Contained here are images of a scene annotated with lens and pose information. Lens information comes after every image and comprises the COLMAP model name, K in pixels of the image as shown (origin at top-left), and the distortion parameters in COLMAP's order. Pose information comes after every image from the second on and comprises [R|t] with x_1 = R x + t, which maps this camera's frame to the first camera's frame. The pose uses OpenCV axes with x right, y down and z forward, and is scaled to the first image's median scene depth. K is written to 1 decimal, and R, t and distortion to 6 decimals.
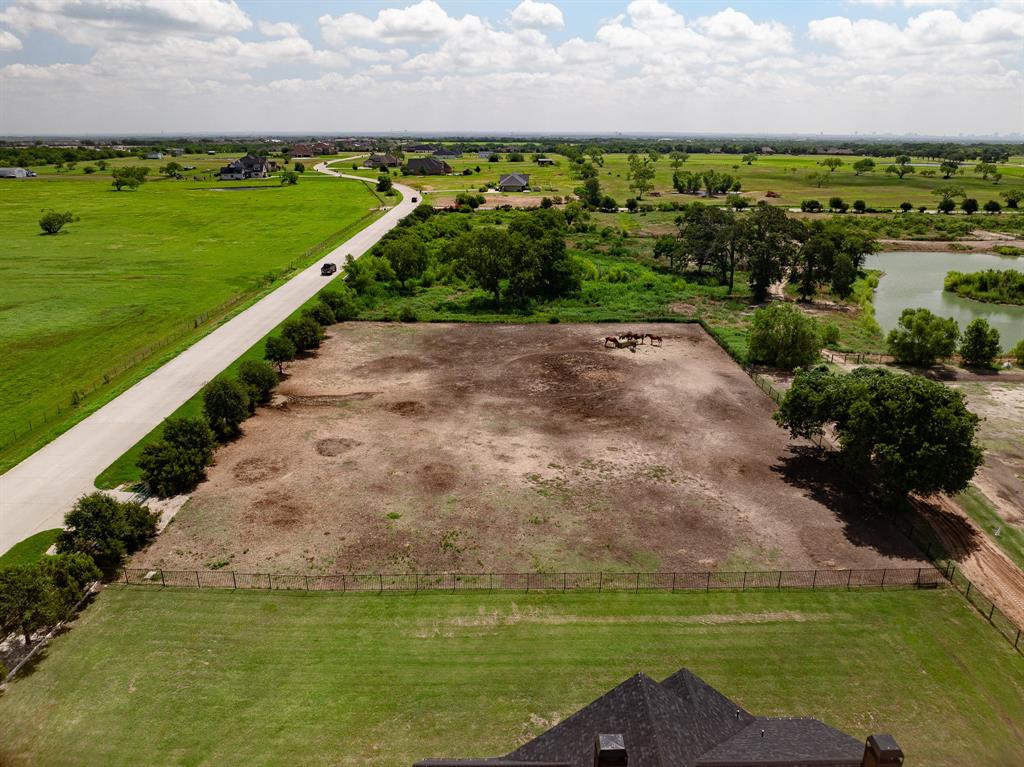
lens RADIAL K [[722.7, 0, 517.8], [0, 722.7, 376.4], [0, 0, 1]] dist [-0.038903, 0.003237]
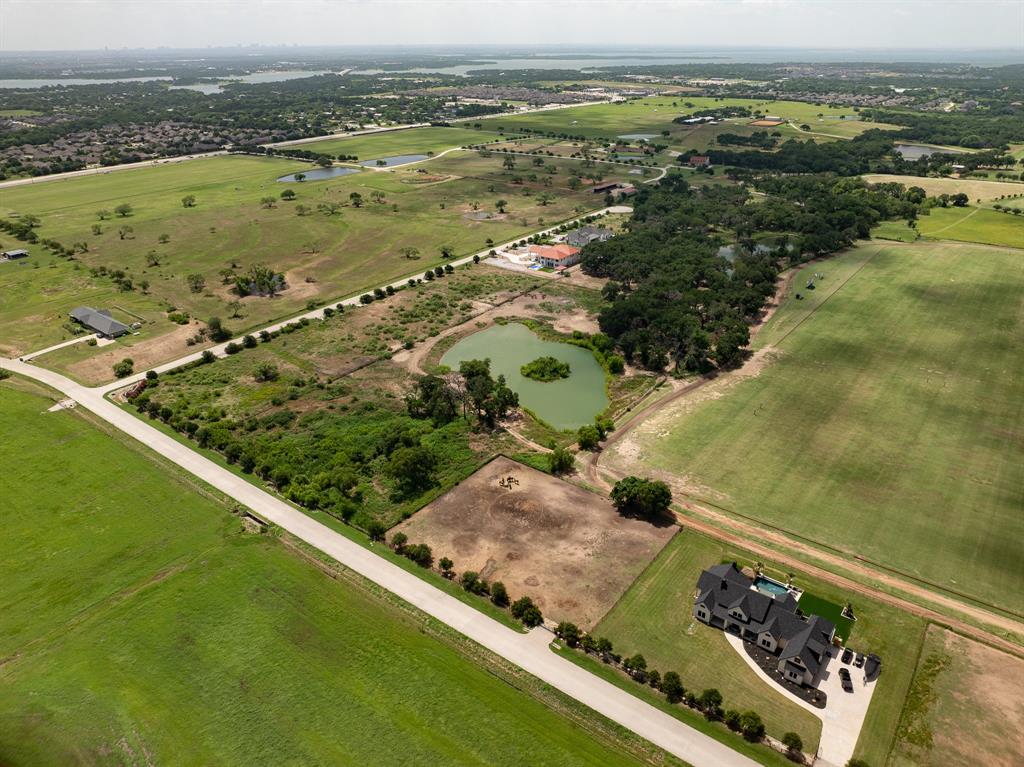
lens RADIAL K [[726.7, 0, 517.3], [0, 726.7, 364.2], [0, 0, 1]] dist [-0.034513, -0.001766]
pose [[0.609591, -0.331211, 0.720207, -1.249928], [0.261704, 0.941678, 0.211552, -0.805961], [-0.748271, 0.059521, 0.660718, -0.543922]]
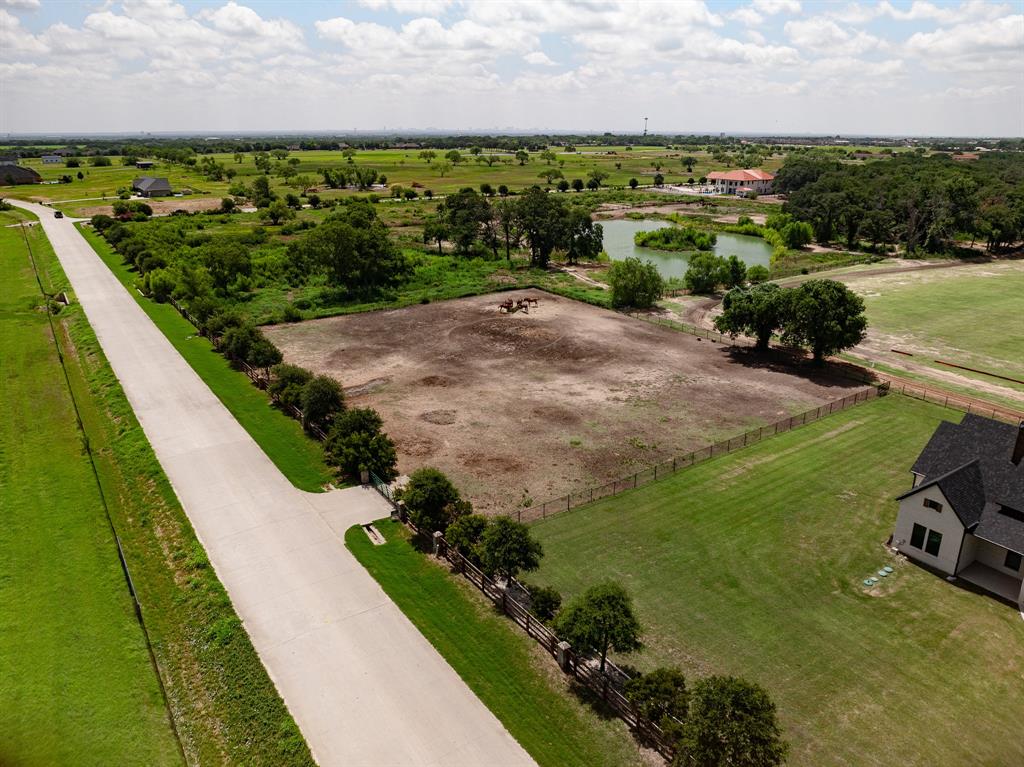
lens RADIAL K [[722.7, 0, 517.8], [0, 722.7, 376.4], [0, 0, 1]] dist [-0.038903, 0.003237]
pose [[0.825656, -0.184740, 0.533070, -0.439085], [0.182891, 0.981487, 0.056869, -0.002141], [-0.533707, 0.050540, 0.844158, 0.008381]]
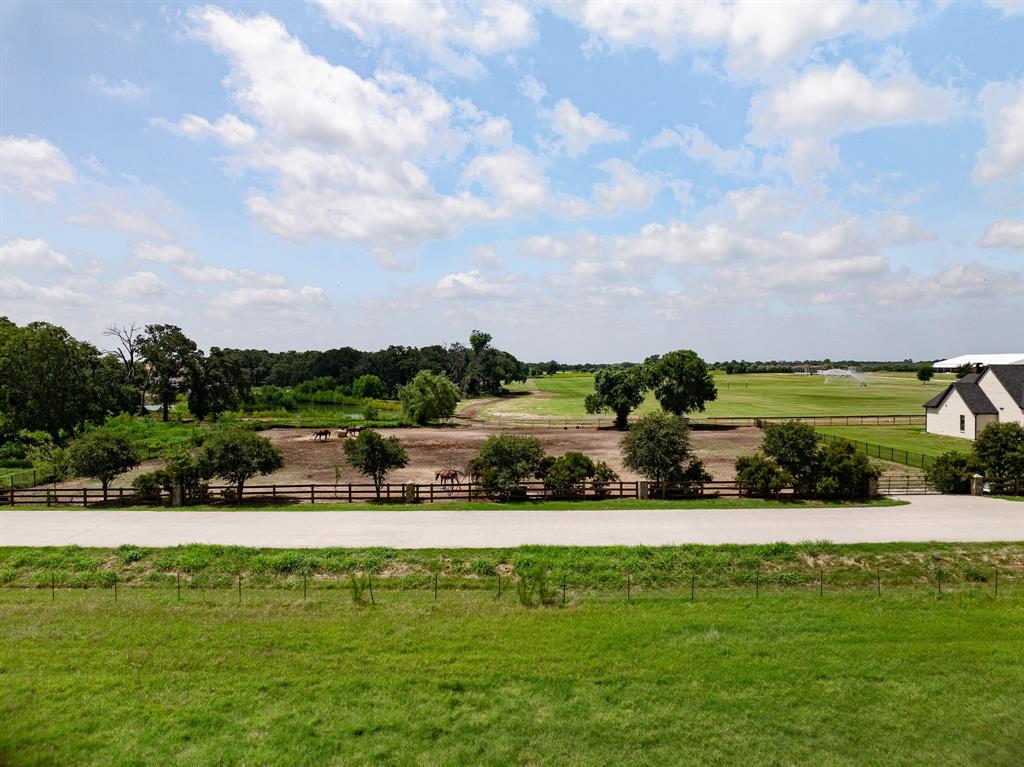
lens RADIAL K [[722.7, 0, 517.8], [0, 722.7, 376.4], [0, 0, 1]] dist [-0.038903, 0.003237]
pose [[0.011491, -0.019644, 0.999741, -0.662671], [0.323209, 0.946211, 0.014877, -0.049230], [-0.946258, 0.322954, 0.017222, 0.671512]]
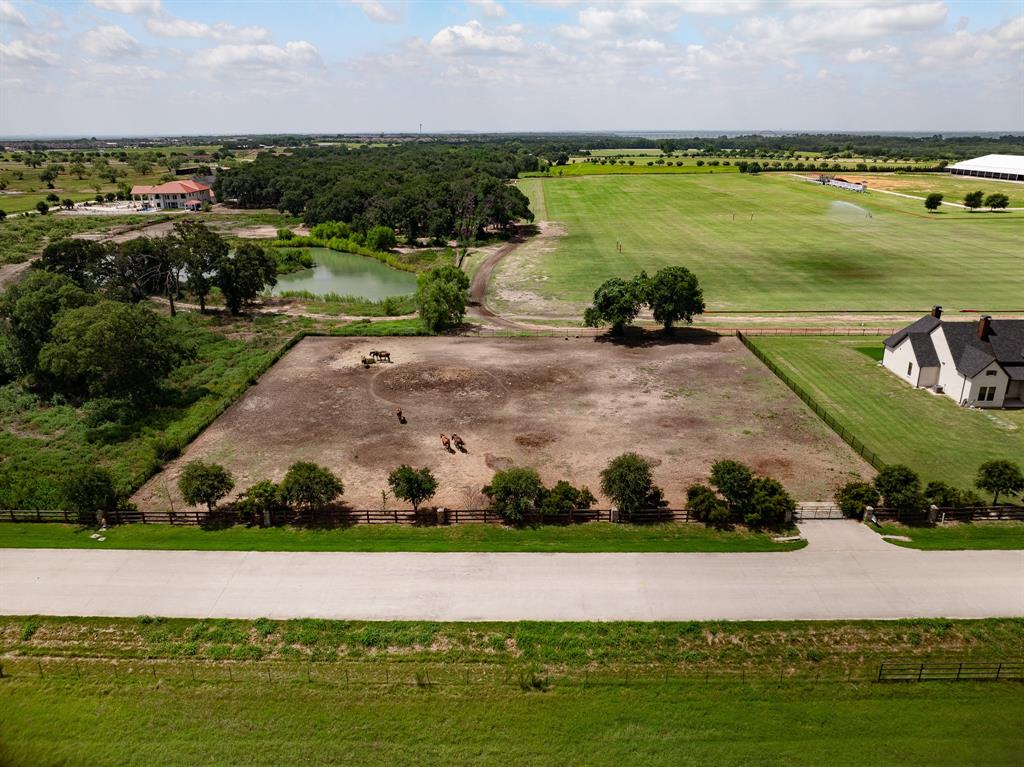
lens RADIAL K [[722.7, 0, 517.8], [0, 722.7, 376.4], [0, 0, 1]] dist [-0.038903, 0.003237]
pose [[0.023786, -0.328712, 0.944131, -0.735286], [0.324262, 0.895877, 0.303742, -0.237872], [-0.945668, 0.298921, 0.127899, 0.602169]]
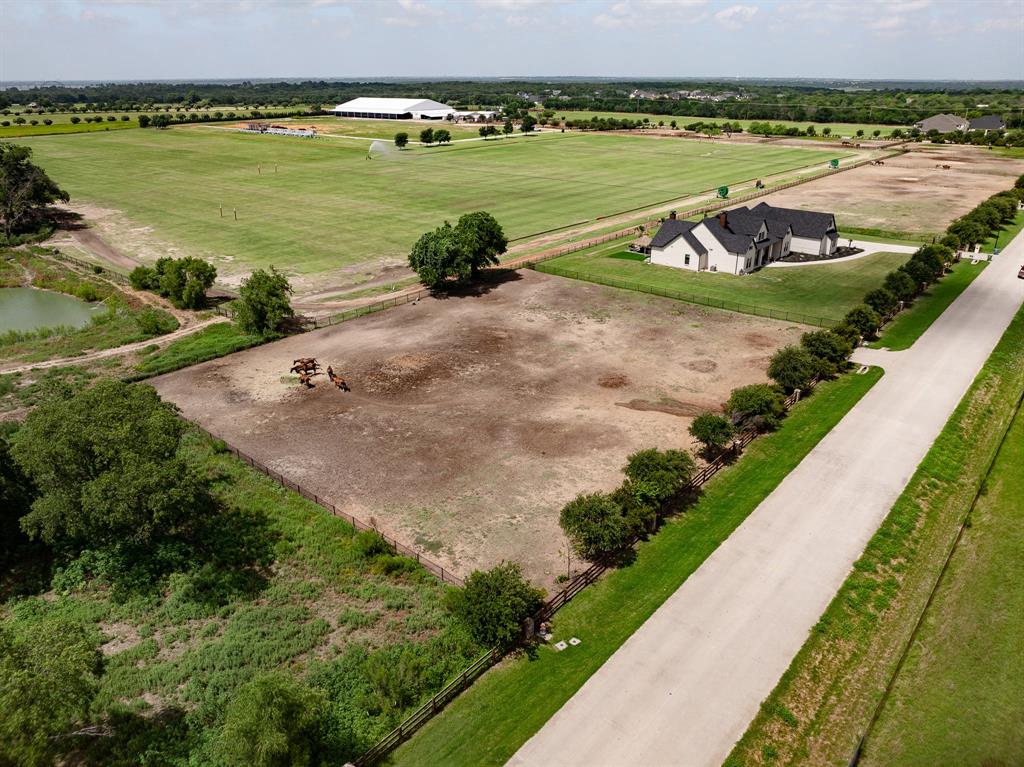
lens RADIAL K [[722.7, 0, 517.8], [0, 722.7, 376.4], [0, 0, 1]] dist [-0.038903, 0.003237]
pose [[-0.754930, -0.257267, 0.603236, -0.466521], [0.206954, 0.779381, 0.591384, -0.418556], [-0.622295, 0.571295, -0.535136, 1.134738]]
